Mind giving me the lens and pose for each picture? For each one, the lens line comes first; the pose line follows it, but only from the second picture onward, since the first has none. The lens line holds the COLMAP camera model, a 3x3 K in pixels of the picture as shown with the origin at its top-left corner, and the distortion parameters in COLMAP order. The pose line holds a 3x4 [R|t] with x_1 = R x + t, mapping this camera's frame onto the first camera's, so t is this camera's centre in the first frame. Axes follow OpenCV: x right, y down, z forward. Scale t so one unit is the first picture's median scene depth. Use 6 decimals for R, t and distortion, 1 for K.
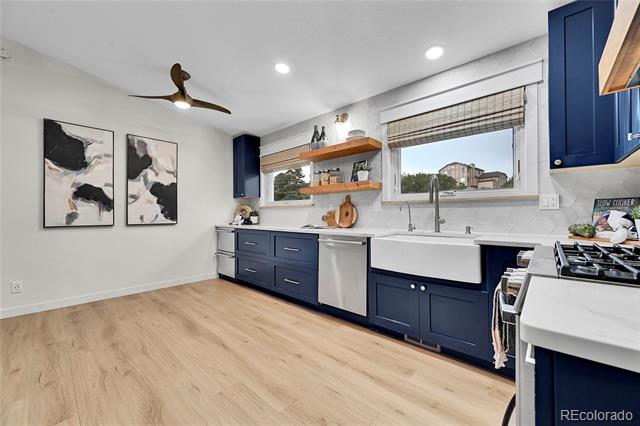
lens RADIAL K [[254.4, 0, 320.0], [0, 254.4, 213.0], [0, 0, 1]] dist [0.000435, 0.000038]
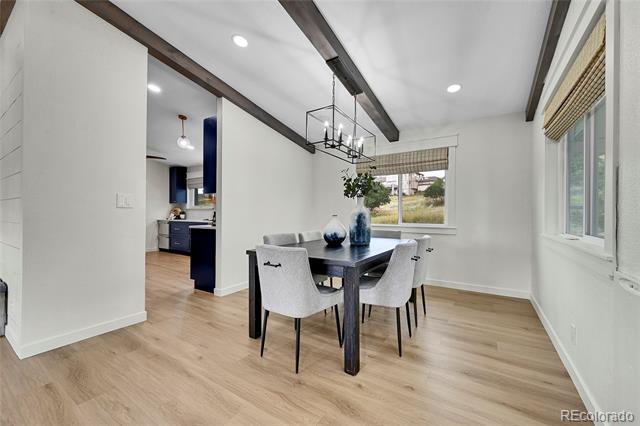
lens RADIAL K [[254.4, 0, 320.0], [0, 254.4, 213.0], [0, 0, 1]] dist [0.000435, 0.000038]
pose [[0.985768, 0.011199, 0.167737, 0.359485], [-0.011919, 0.999924, 0.003283, -0.012742], [-0.167688, -0.005236, 0.985826, -0.822038]]
